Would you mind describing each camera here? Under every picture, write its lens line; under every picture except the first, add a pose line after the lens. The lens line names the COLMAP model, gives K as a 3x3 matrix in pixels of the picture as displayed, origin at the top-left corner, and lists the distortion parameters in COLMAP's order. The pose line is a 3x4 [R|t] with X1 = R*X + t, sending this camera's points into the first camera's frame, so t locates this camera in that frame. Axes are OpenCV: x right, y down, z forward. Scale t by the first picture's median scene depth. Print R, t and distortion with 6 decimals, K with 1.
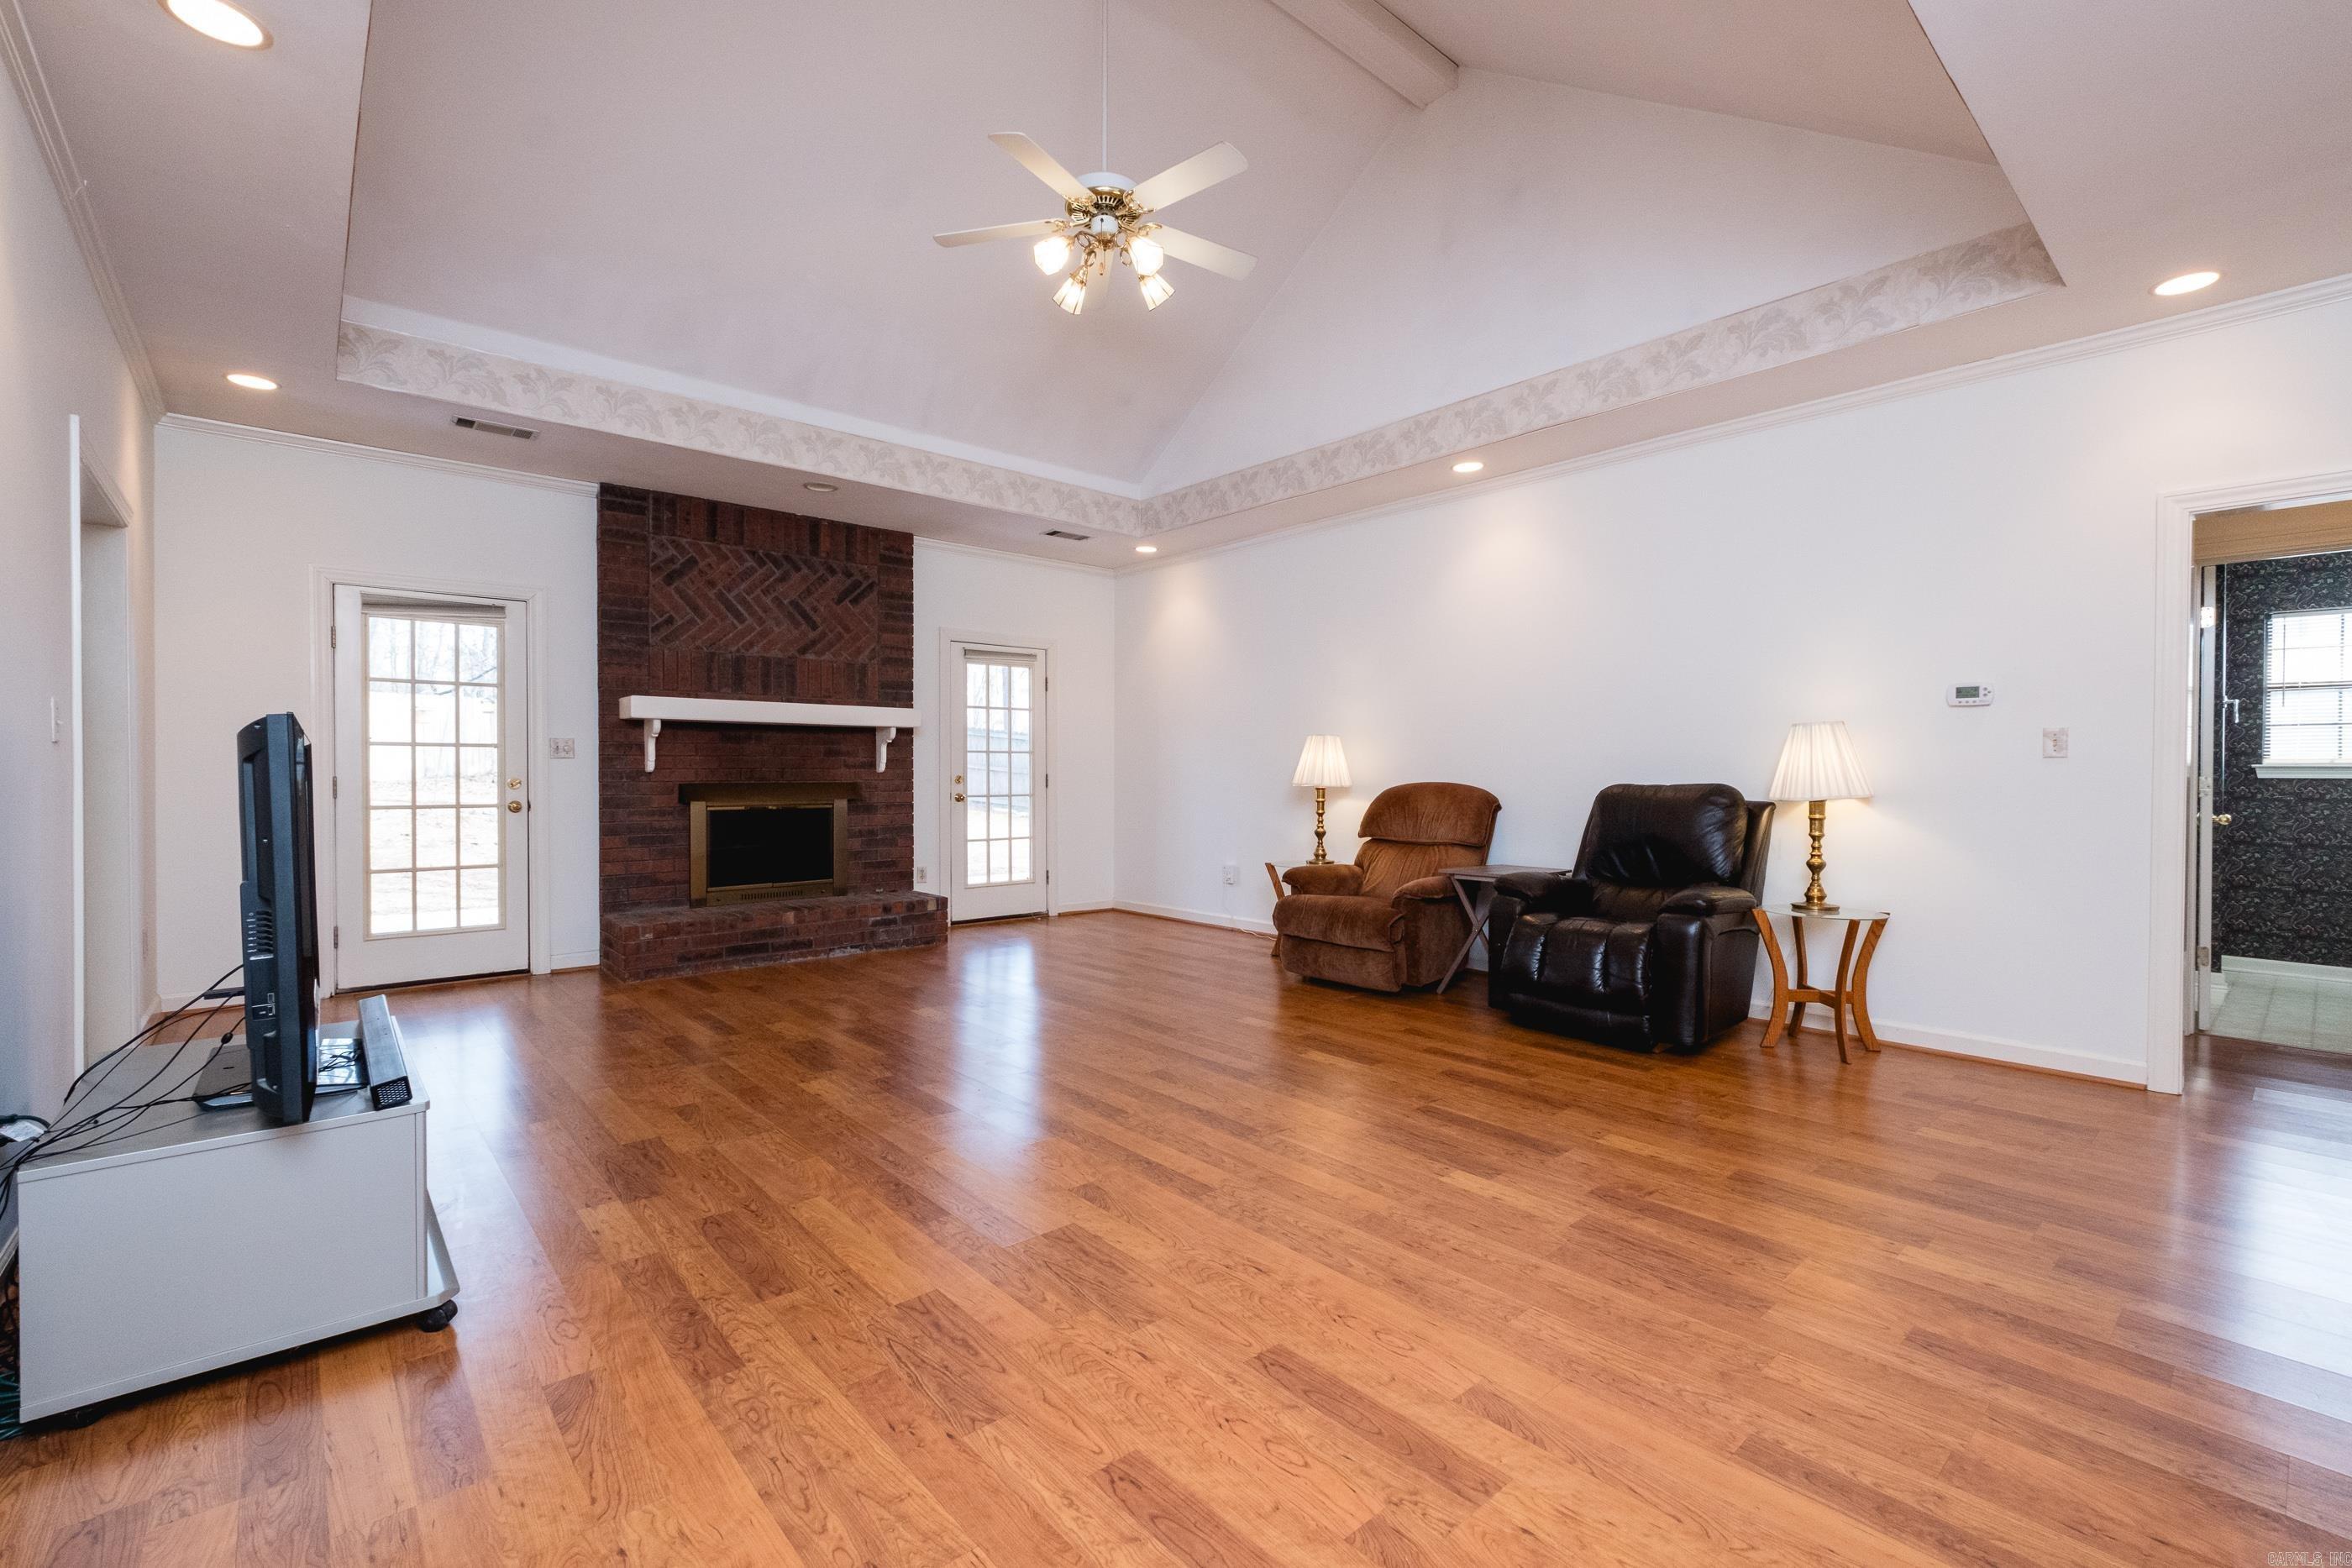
lens RADIAL K [[1016.4, 0, 1172.5], [0, 1016.4, 780.3], [0, 0, 1]] dist [0.003356, -0.002952]
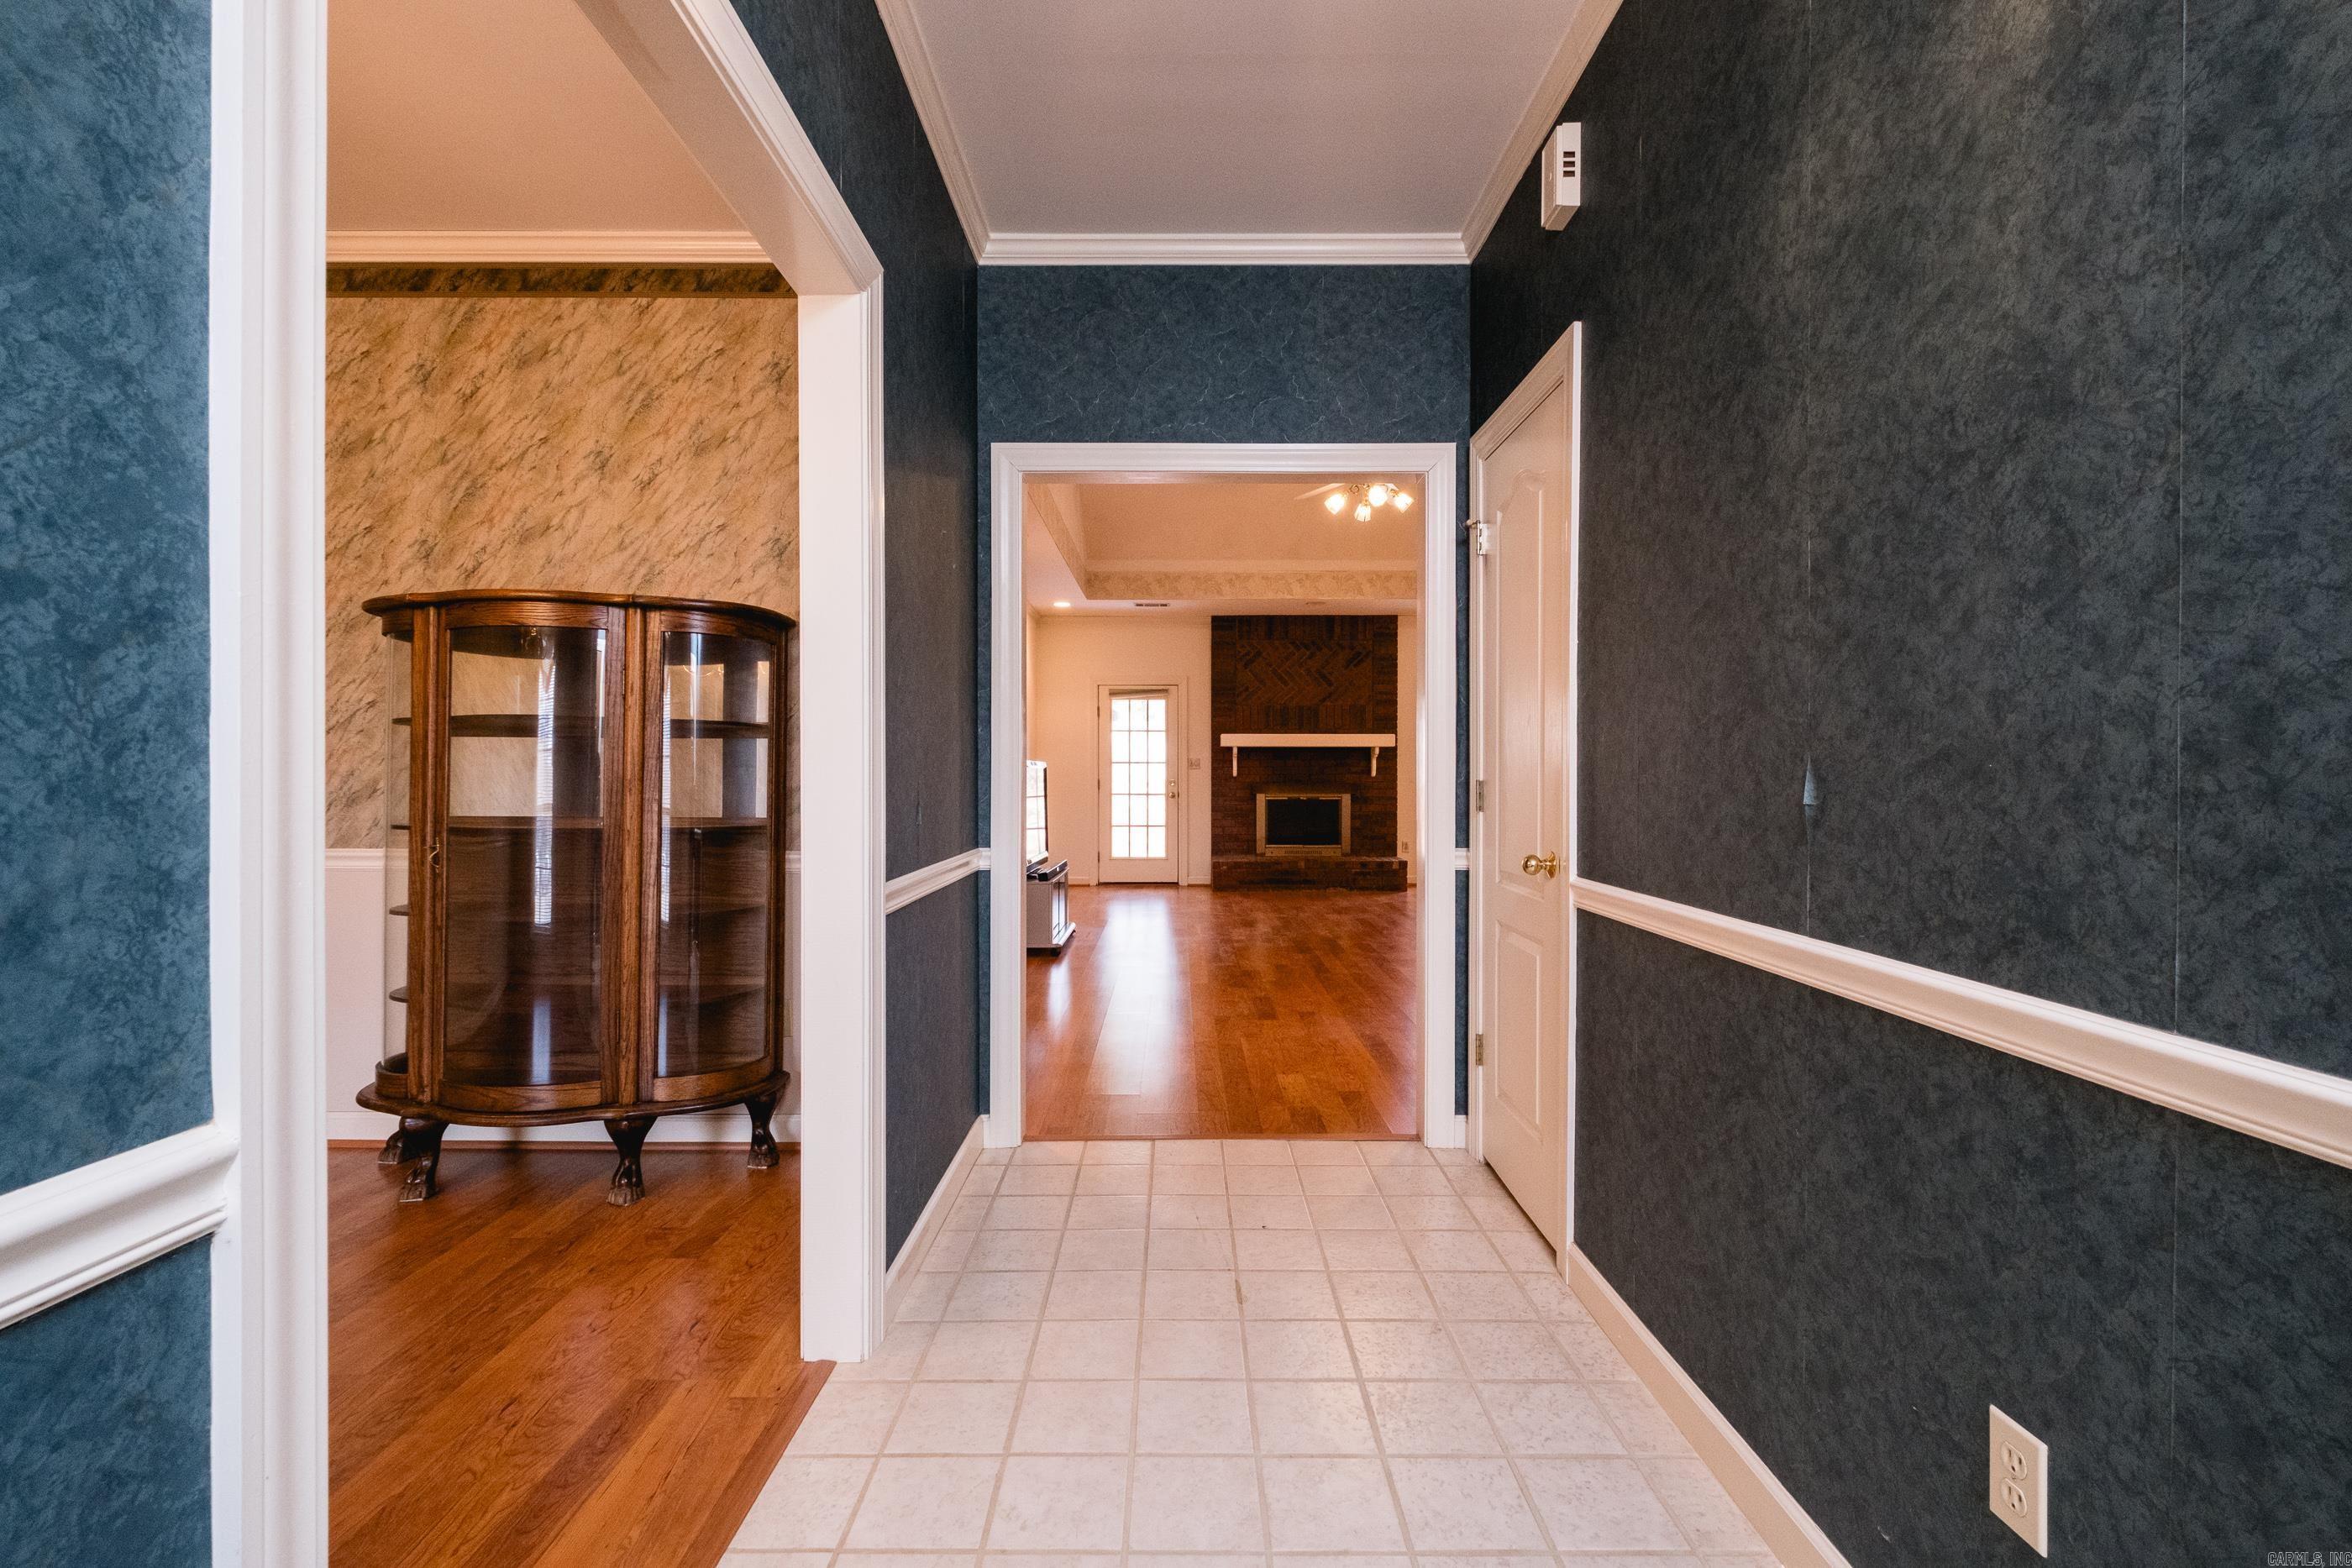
lens RADIAL K [[1016.4, 0, 1174.8], [0, 1016.4, 778.0], [0, 0, 1]] dist [0.003356, -0.002952]
pose [[0.741616, 0.002938, -0.670818, 0.585792], [-0.004730, 0.999988, -0.000850, -0.003778], [0.670808, 0.003803, 0.741621, -0.369116]]
